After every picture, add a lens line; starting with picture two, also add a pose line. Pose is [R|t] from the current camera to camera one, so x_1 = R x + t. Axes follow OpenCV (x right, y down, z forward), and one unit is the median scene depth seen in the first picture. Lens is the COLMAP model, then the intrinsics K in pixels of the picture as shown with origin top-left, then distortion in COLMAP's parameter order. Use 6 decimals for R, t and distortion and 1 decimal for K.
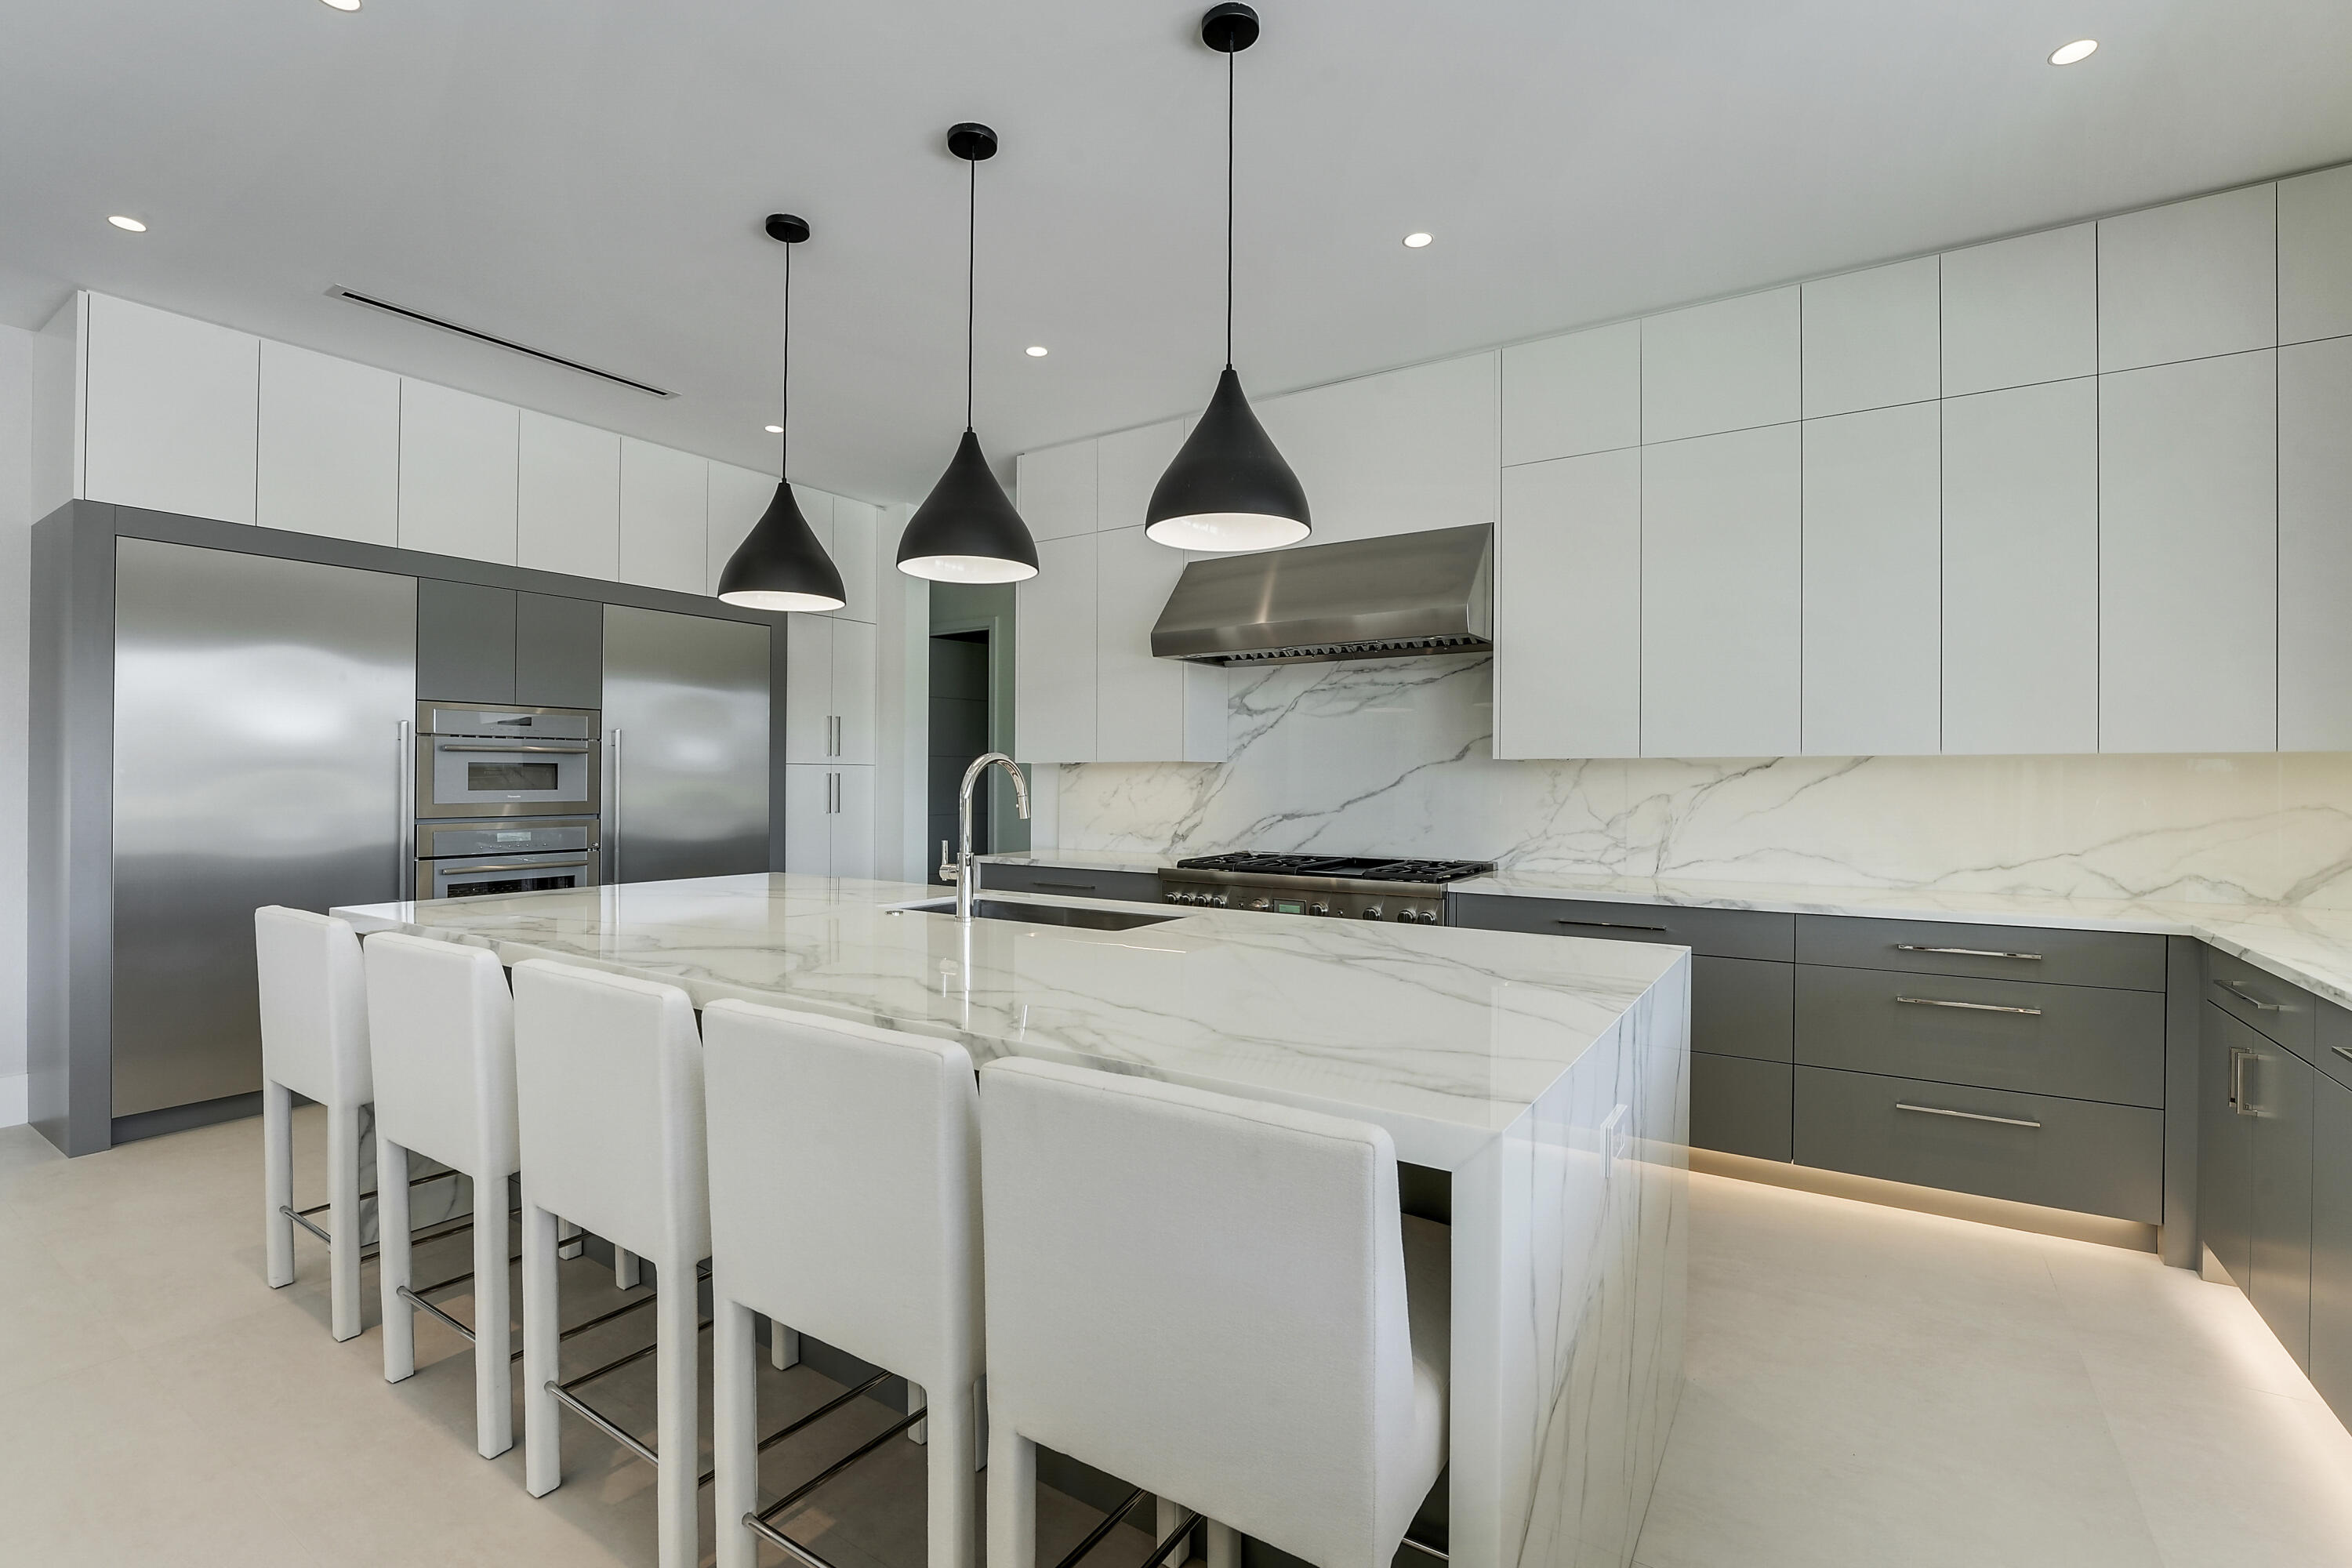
lens RADIAL K [[1083.1, 0, 1142.1], [0, 1083.1, 775.3], [0, 0, 1]] dist [-0.013406, 0.001334]
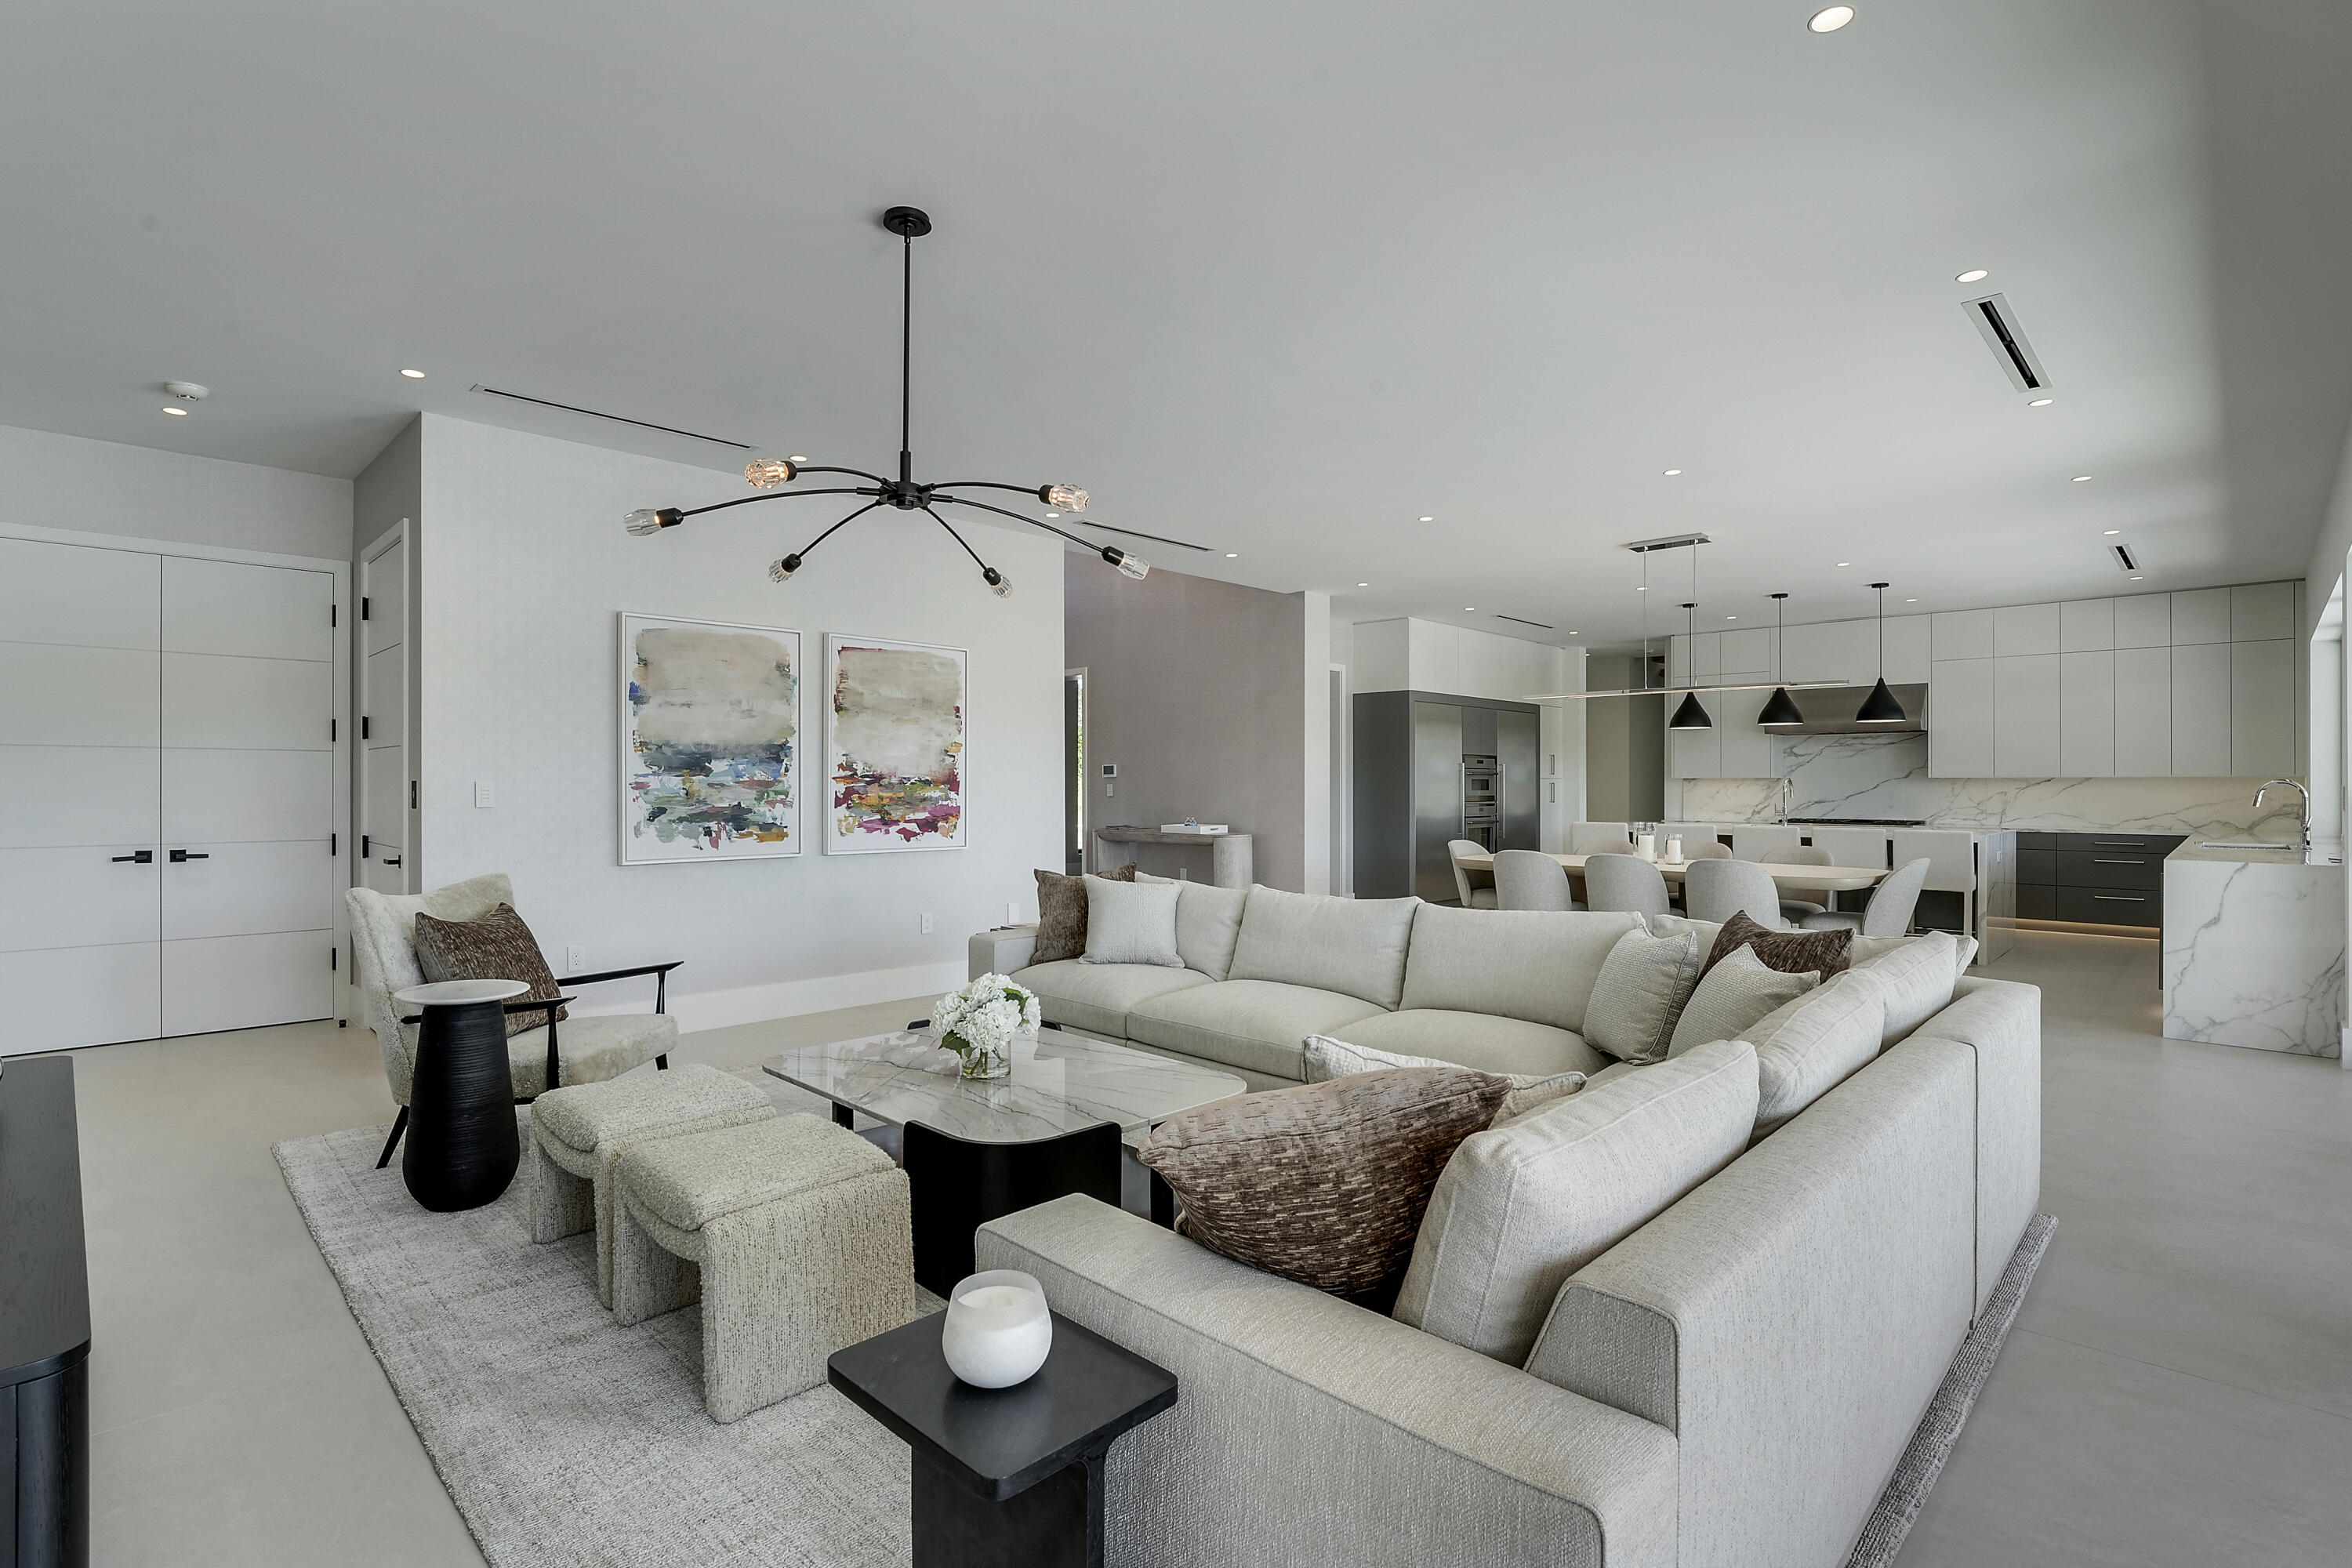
lens RADIAL K [[1083.1, 0, 1193.5], [0, 1083.1, 783.2], [0, 0, 1]] dist [-0.013406, 0.001334]
pose [[0.984729, -0.000168, -0.174096, -0.787103], [0.000516, 0.999998, 0.001954, -0.007004], [0.174096, -0.002014, 0.984727, -1.504508]]
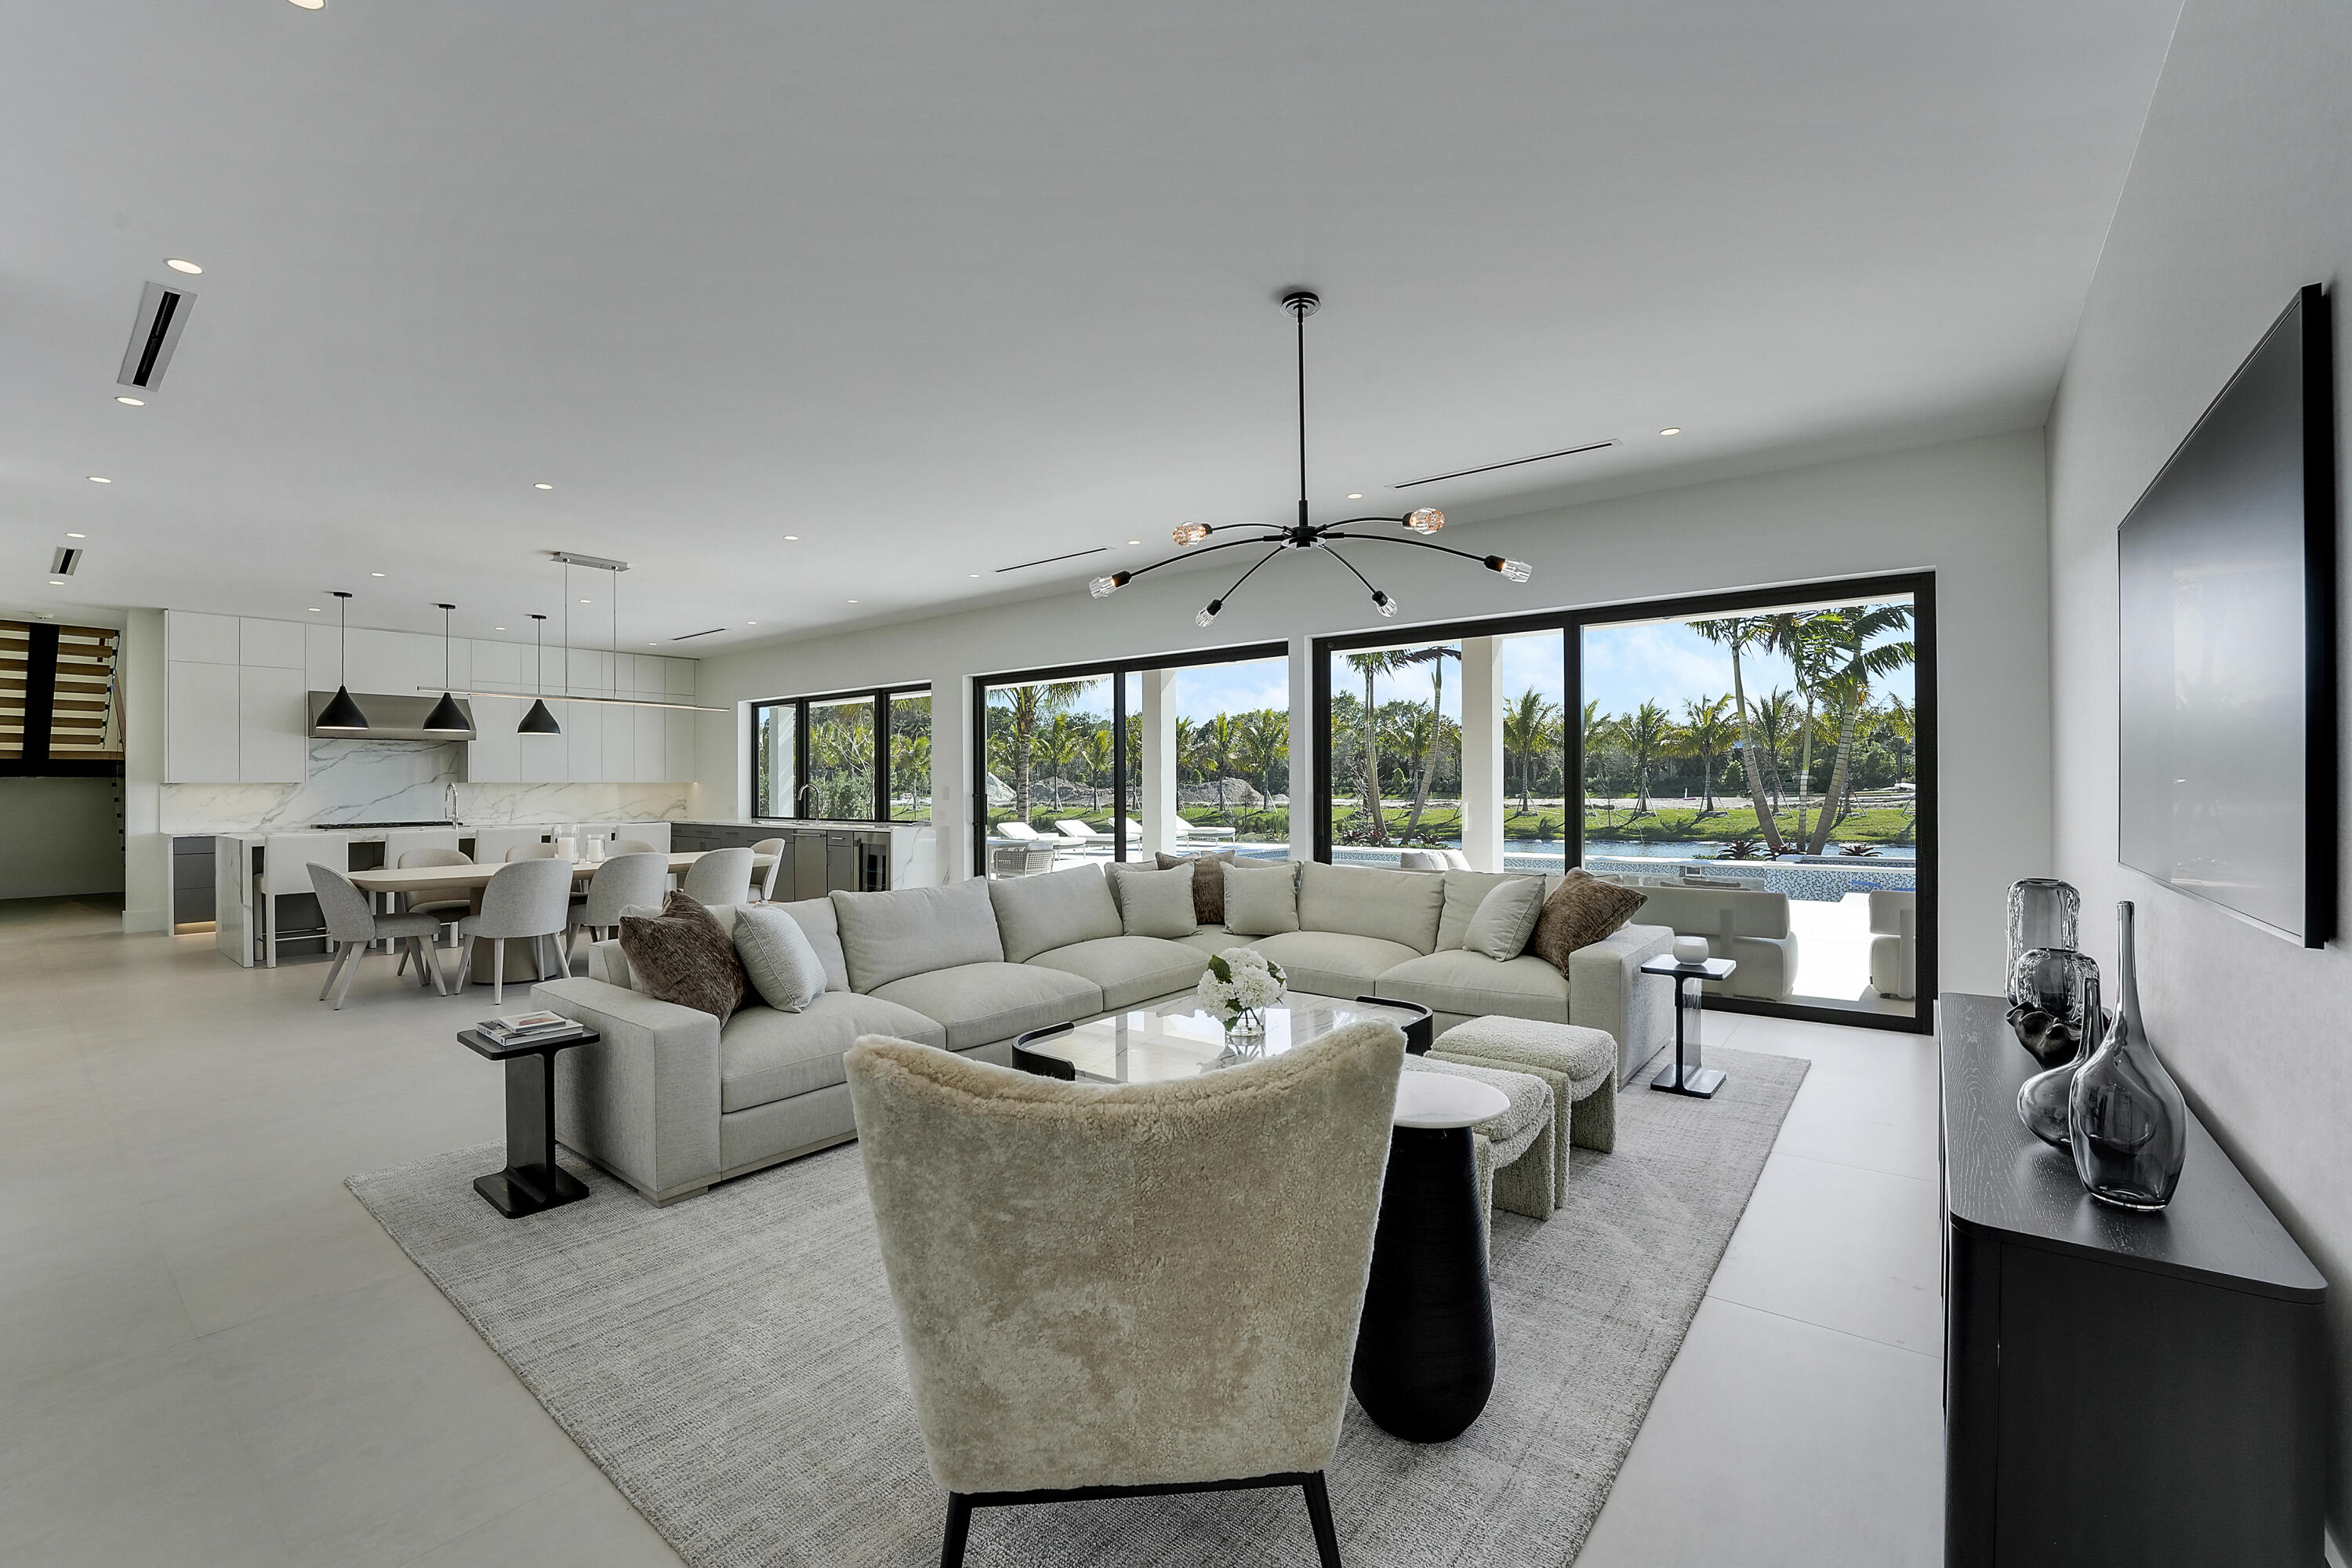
lens RADIAL K [[1003.2, 0, 1170.5], [0, 1003.2, 789.0], [0, 0, 1]] dist [-0.020719, 0.000094]
pose [[0.088068, -0.004382, 0.996105, -1.808654], [0.004082, 0.999984, 0.004038, -0.001508], [-0.996106, 0.003711, 0.088085, -0.909476]]
